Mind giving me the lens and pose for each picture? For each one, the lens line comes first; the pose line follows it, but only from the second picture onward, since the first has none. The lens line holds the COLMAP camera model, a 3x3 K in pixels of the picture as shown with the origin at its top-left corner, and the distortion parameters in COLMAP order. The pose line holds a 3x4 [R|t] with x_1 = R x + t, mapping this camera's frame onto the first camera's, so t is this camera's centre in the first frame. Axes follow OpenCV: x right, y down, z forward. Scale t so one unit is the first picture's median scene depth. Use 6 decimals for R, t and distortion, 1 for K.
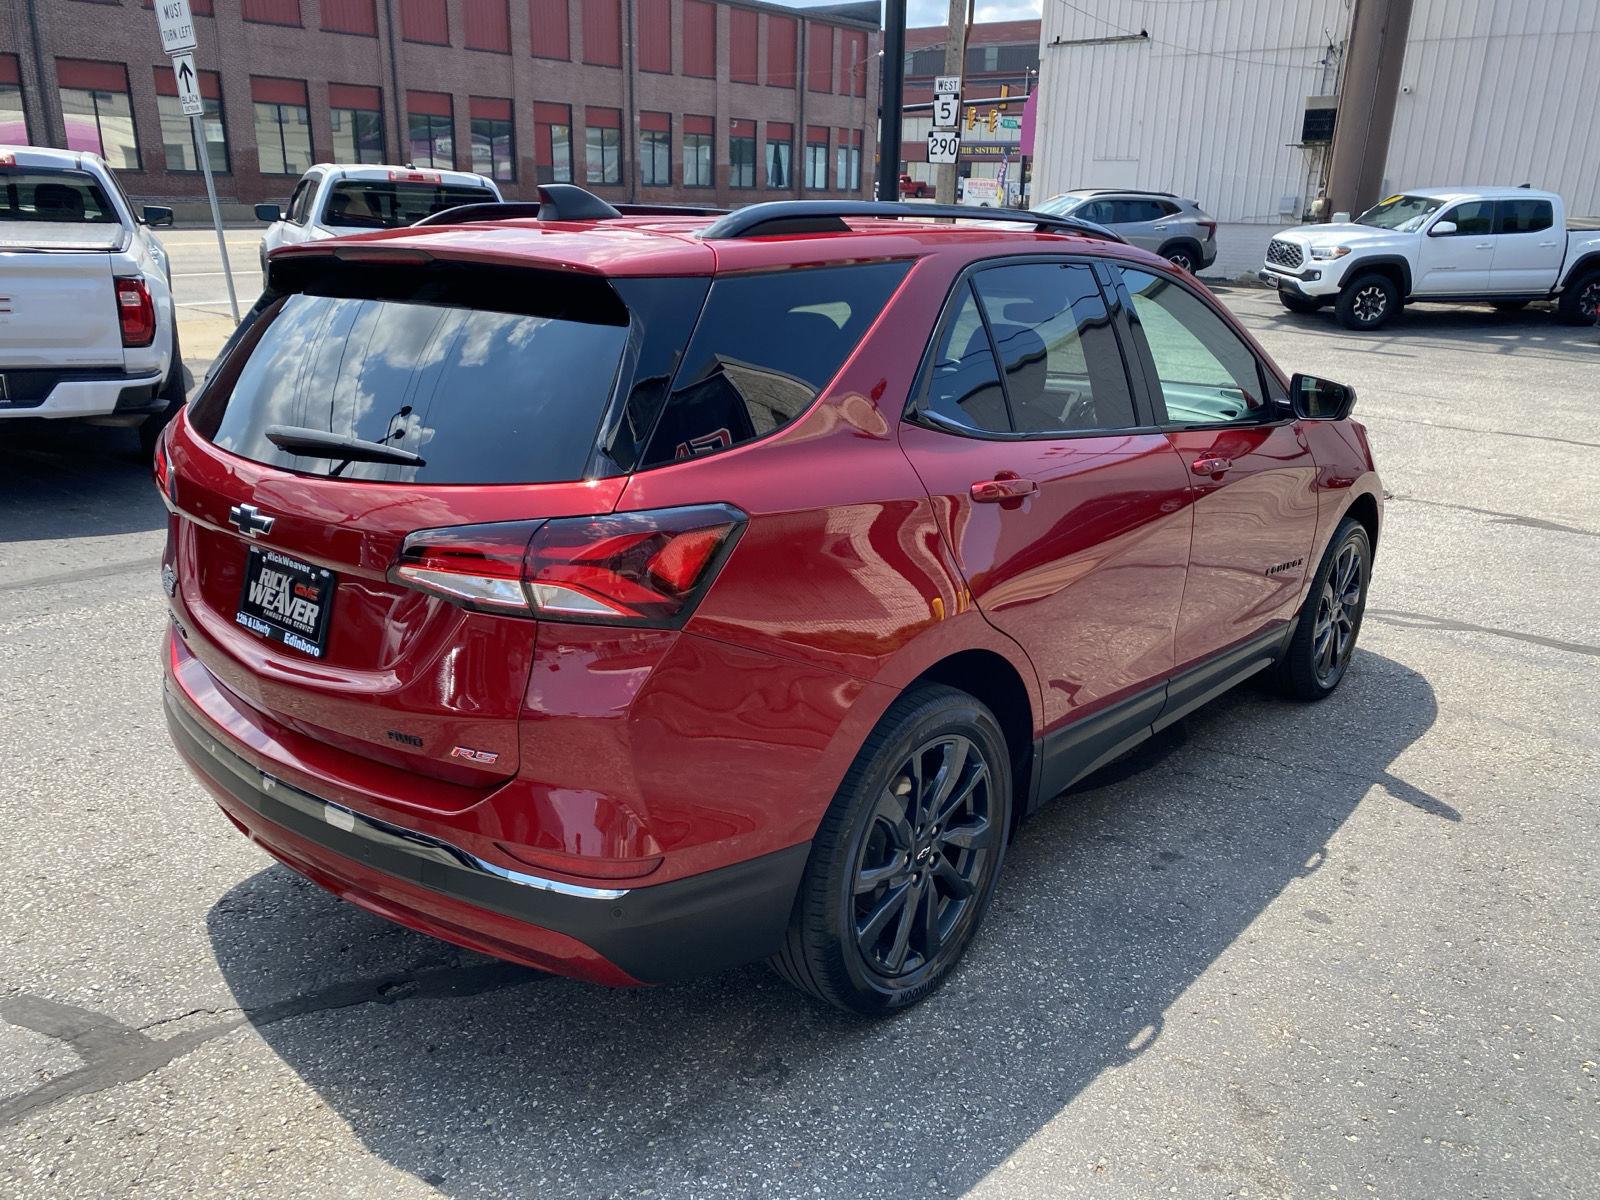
lens RADIAL K [[1223.9, 0, 792.8], [0, 1223.9, 589.6], [0, 0, 1]] dist [0.012691, -0.000530]
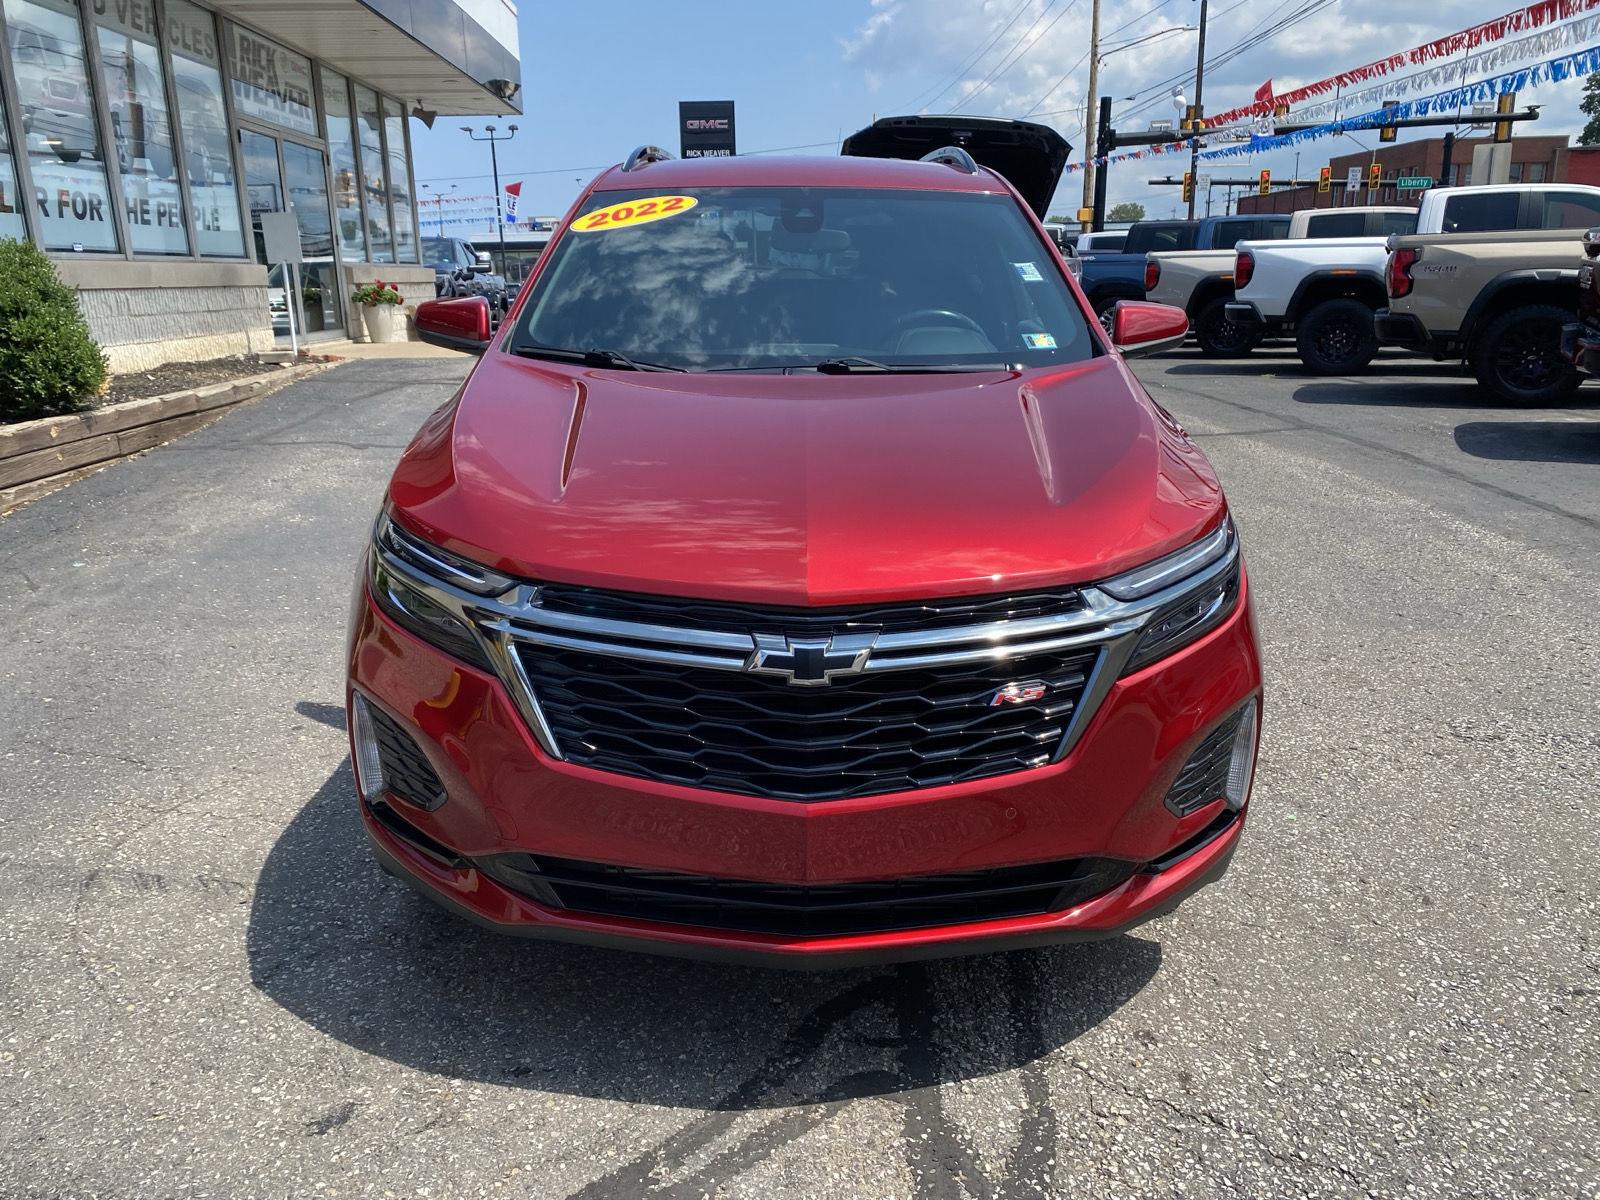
lens RADIAL K [[1223.9, 0, 792.8], [0, 1223.9, 589.6], [0, 0, 1]] dist [0.012691, -0.000530]
pose [[-0.765375, 0.153848, -0.624926, 0.144686], [-0.194705, 0.870153, 0.452685, -0.076372], [0.613426, 0.468150, -0.636038, 0.316355]]
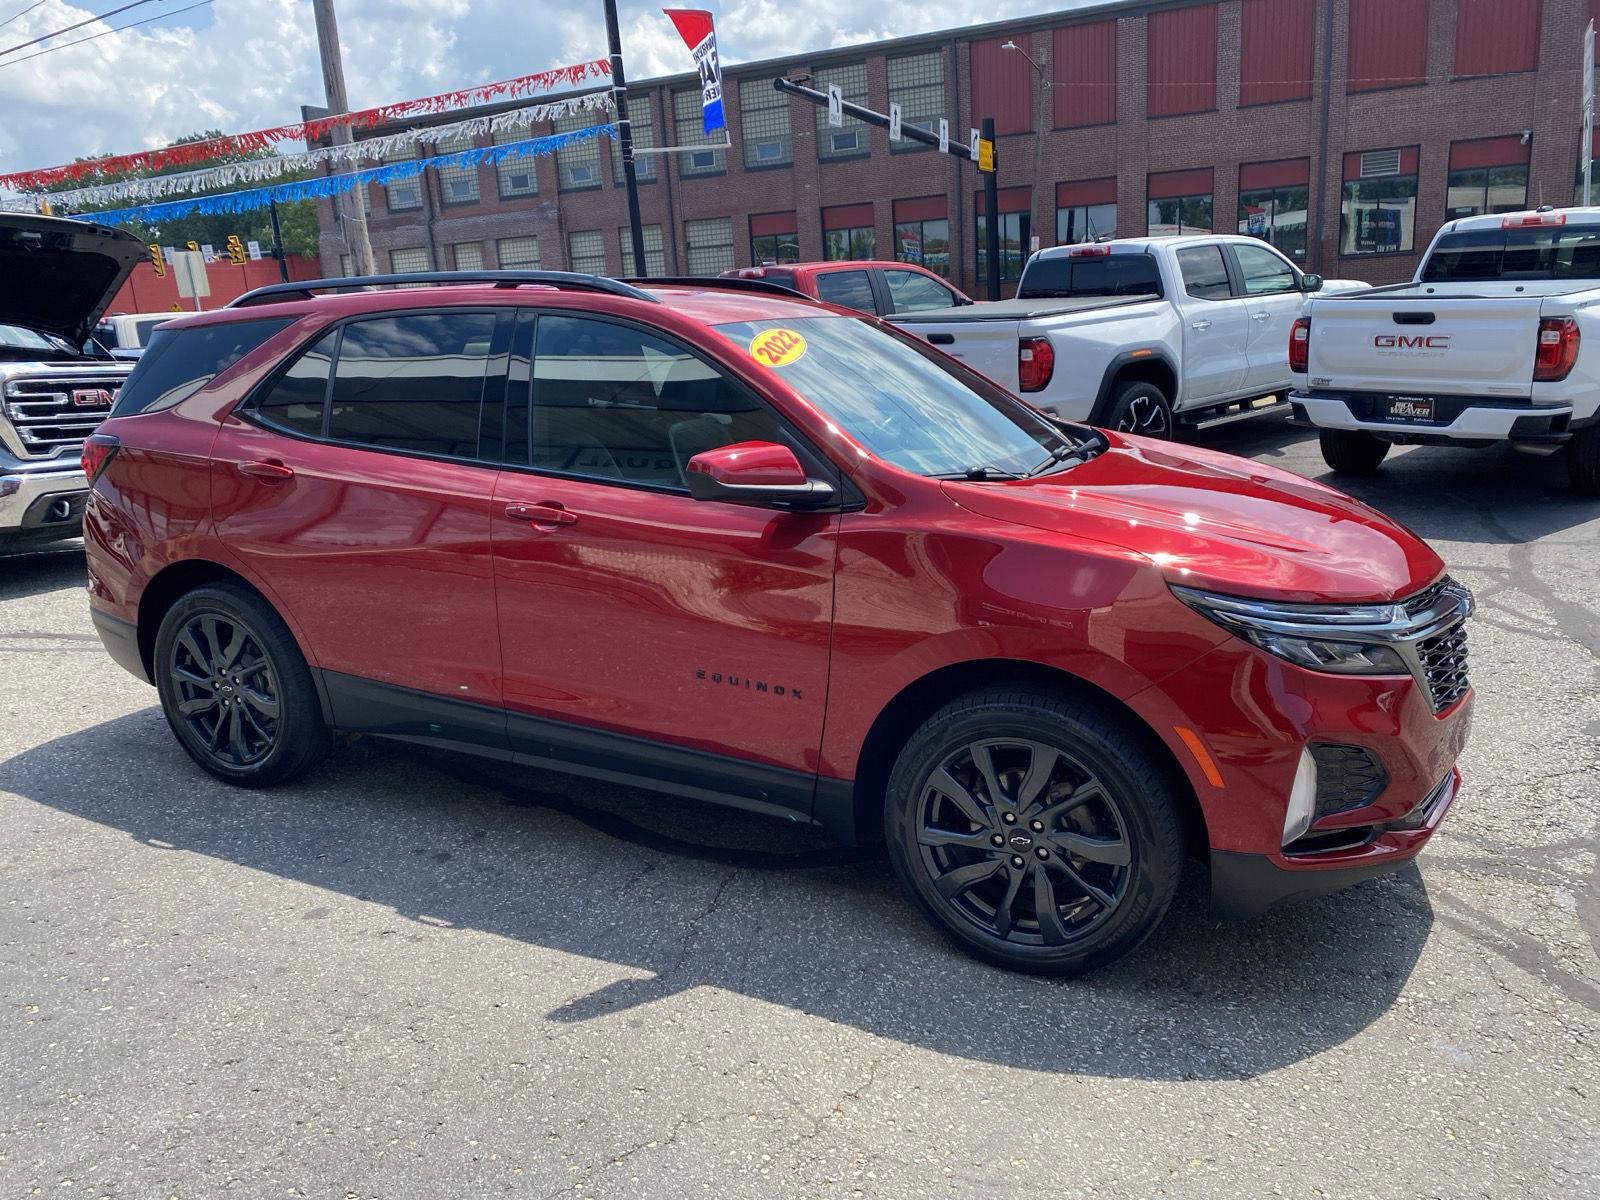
lens RADIAL K [[1224.2, 0, 811.7], [0, 1224.2, 580.6], [0, 0, 1]] dist [0.012229, 0.002463]
pose [[0.233510, 0.179297, -0.955681, 0.212183], [-0.234686, 0.964188, 0.123550, -0.034955], [0.943608, 0.195435, 0.267226, 0.150793]]
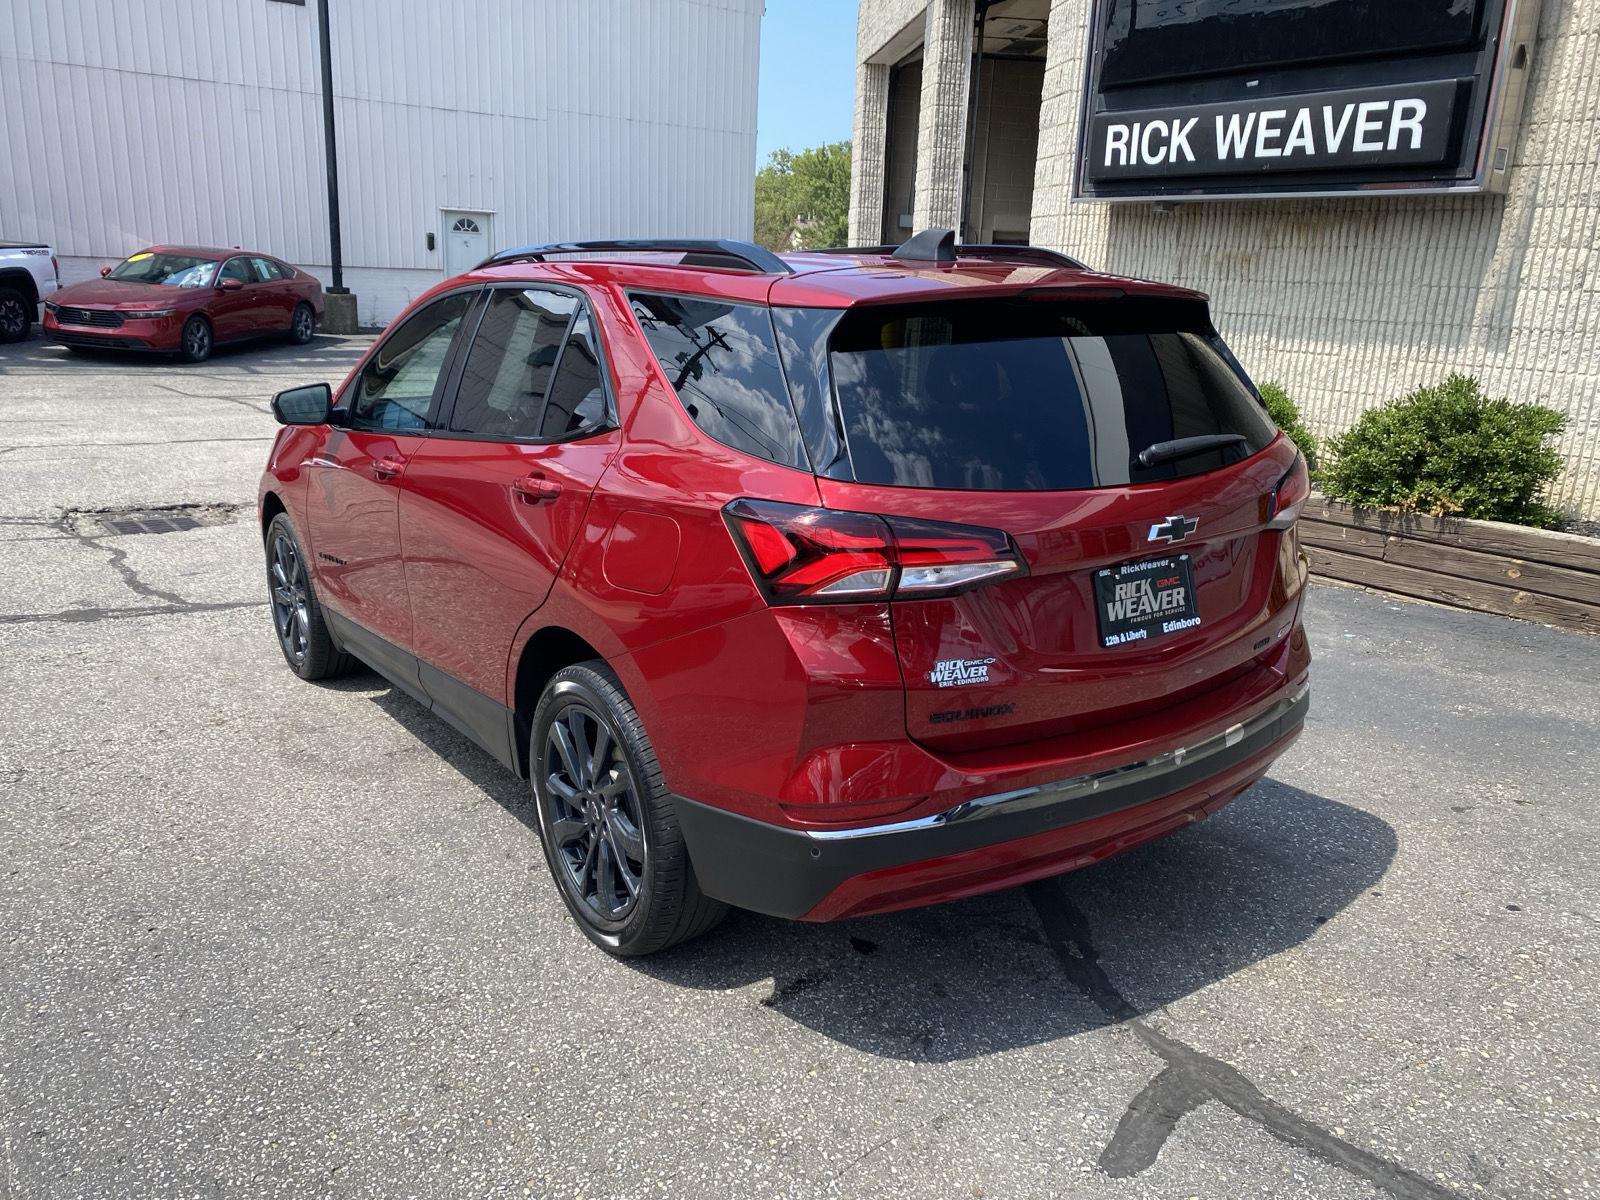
lens RADIAL K [[1234.6, 0, 800.0], [0, 1234.6, 600.0], [0, 0, 1]] dist [0.007223, -0.004120]
pose [[0.239639, -0.261413, 0.935006, -0.166087], [0.266706, 0.943741, 0.195500, -0.031902], [-0.933510, 0.202522, 0.295878, 0.103706]]
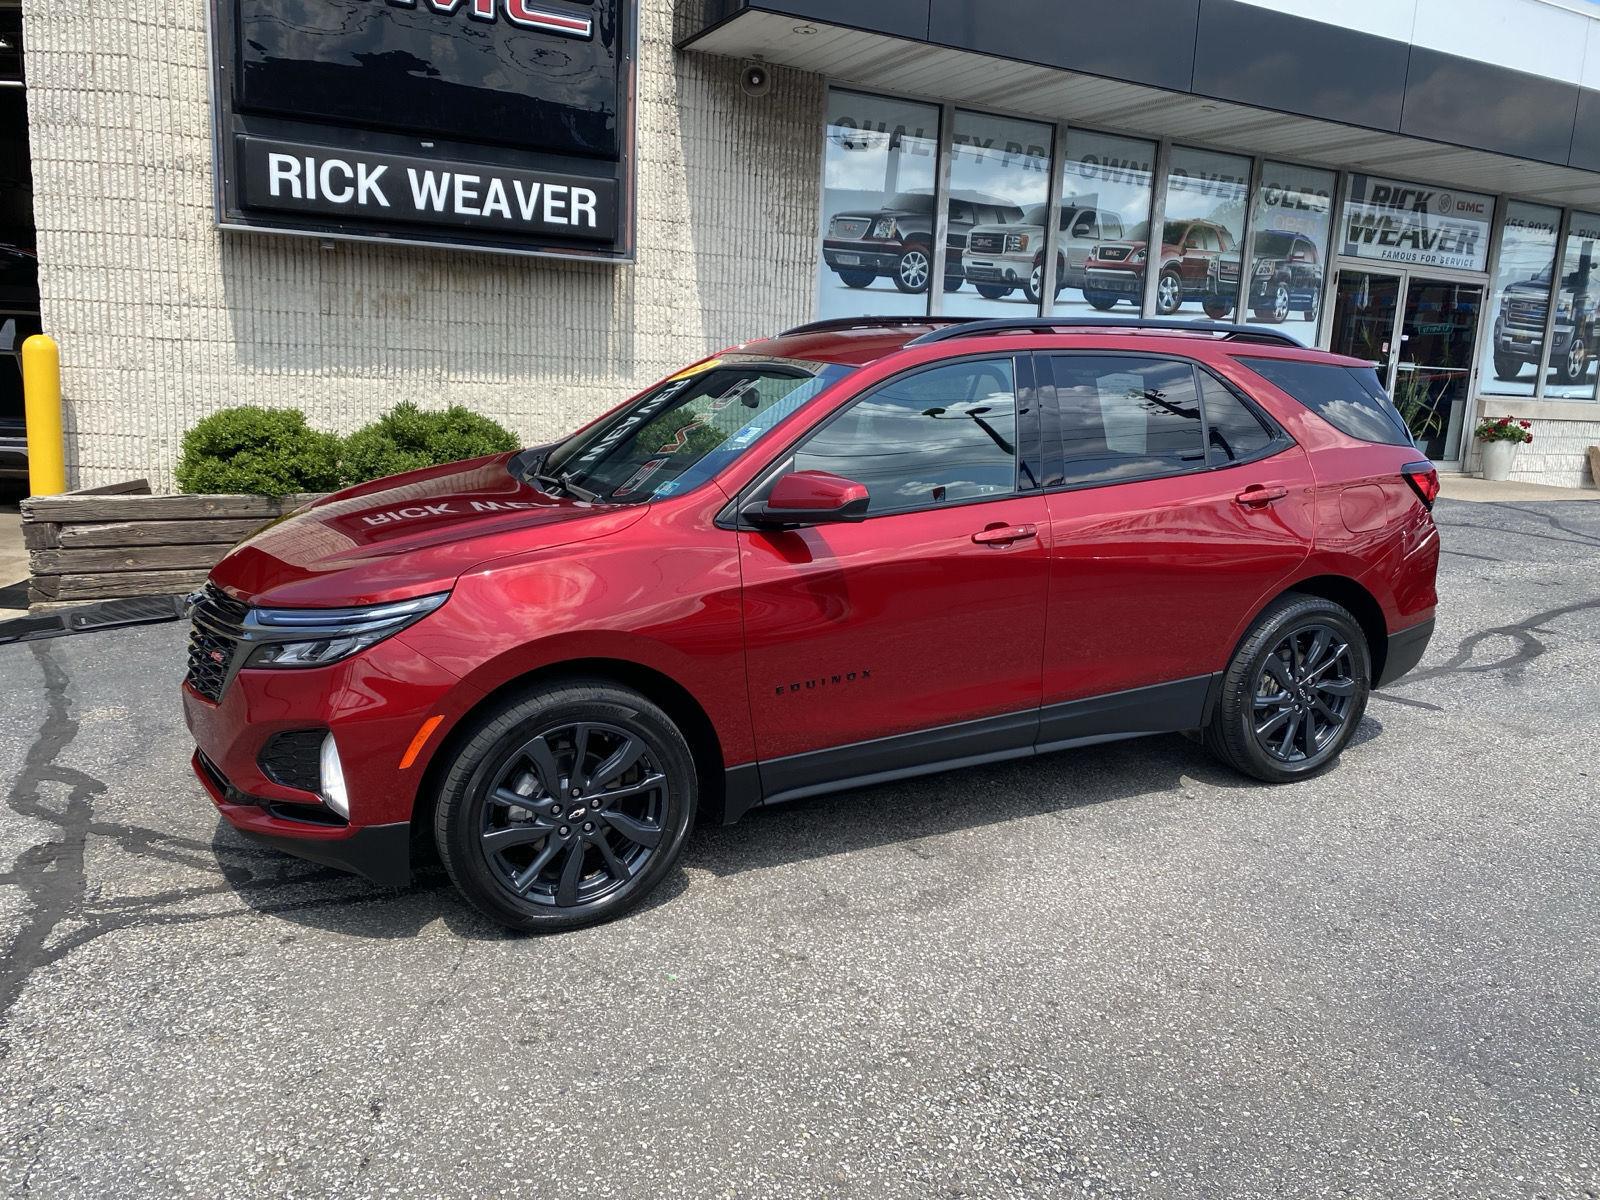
lens RADIAL K [[1210.4, 0, 815.8], [0, 1210.4, 570.2], [0, 0, 1]] dist [0.044954, -0.062147]
pose [[-0.914978, -0.126599, 0.383129, -0.050718], [0.060701, 0.895515, 0.440873, -0.104901], [-0.398911, 0.426645, -0.811692, 0.362990]]
